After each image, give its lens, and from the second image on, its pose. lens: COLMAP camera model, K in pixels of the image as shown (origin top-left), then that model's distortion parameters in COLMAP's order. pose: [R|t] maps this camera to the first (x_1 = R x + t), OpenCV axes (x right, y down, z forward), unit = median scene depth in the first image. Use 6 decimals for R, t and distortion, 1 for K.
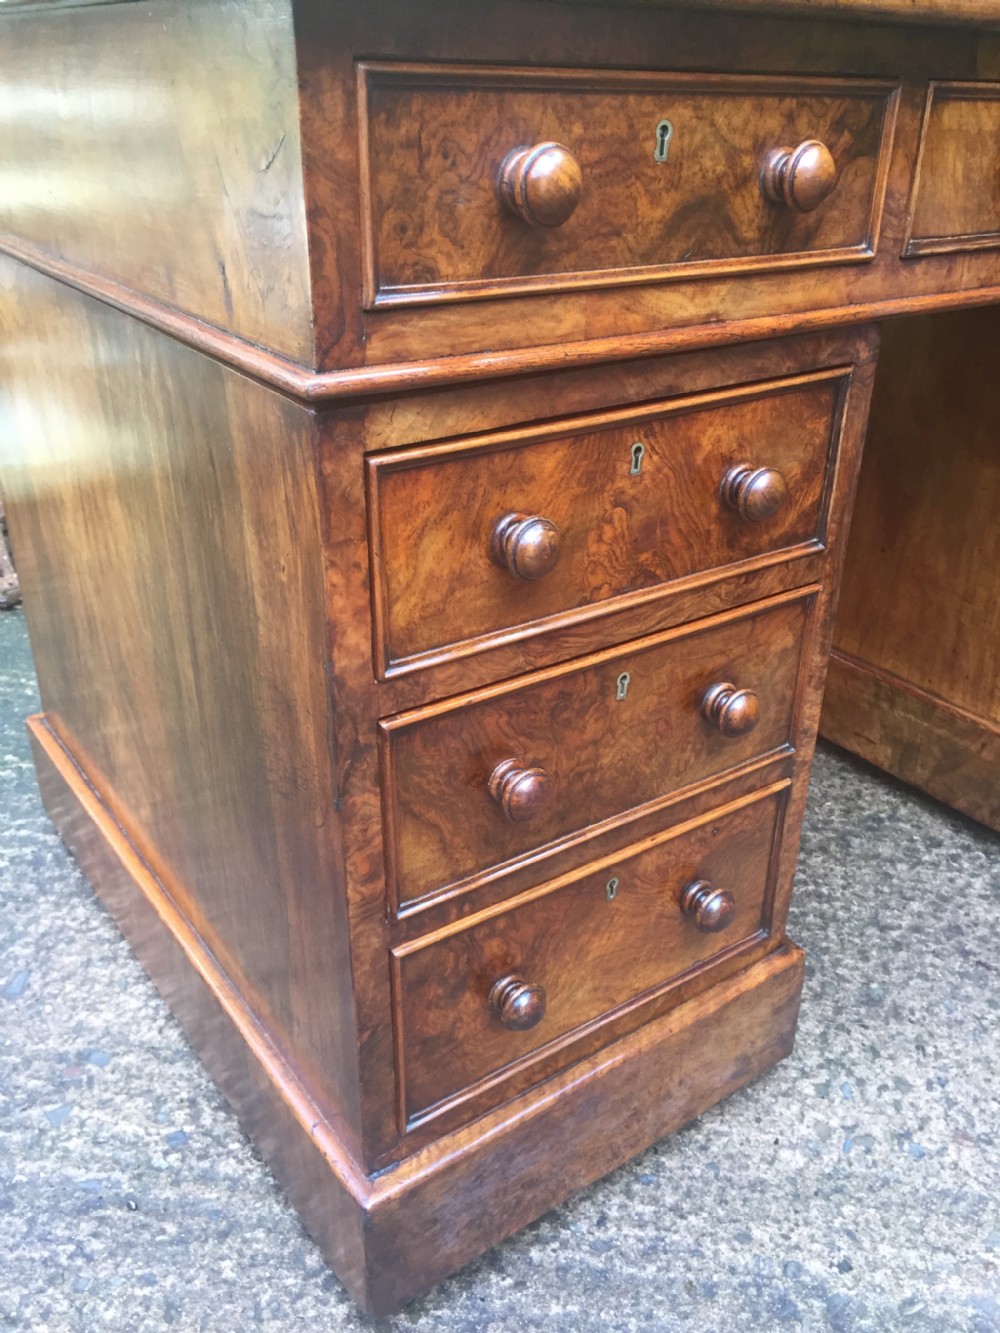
lens RADIAL K [[1153.2, 0, 498.8], [0, 1153.2, 668.5], [0, 0, 1]] dist [0.079973, -0.119783]
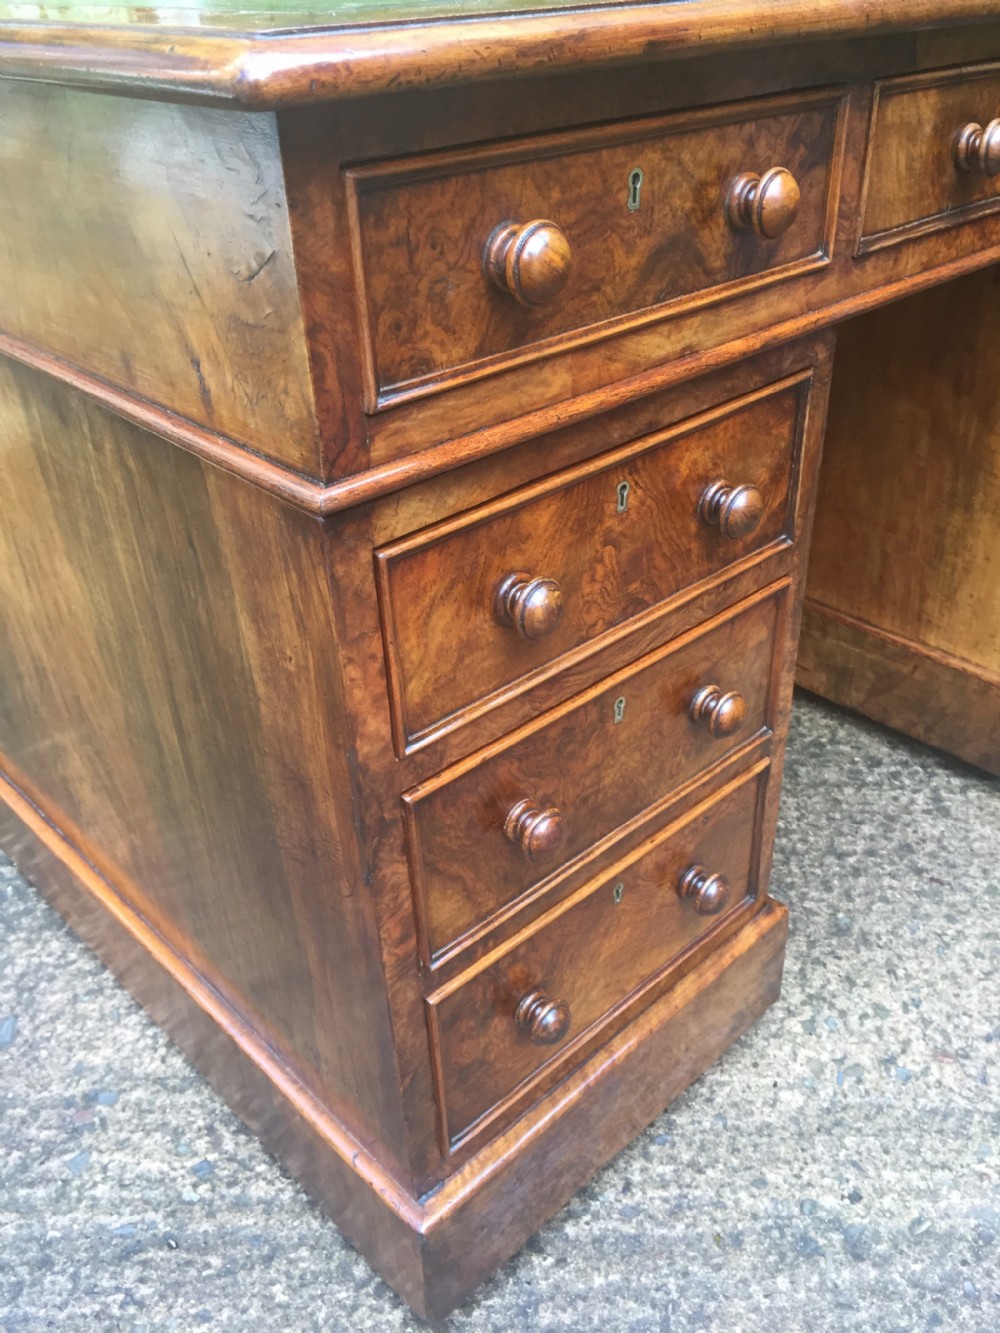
lens RADIAL K [[1153.2, 0, 499.4], [0, 1153.2, 672.0], [0, 0, 1]] dist [0.079973, -0.119783]
pose [[0.989351, -0.114491, 0.089868, -0.072990], [0.105771, 0.989702, 0.096447, -0.110187], [-0.099984, -0.085915, 0.991273, 0.008177]]
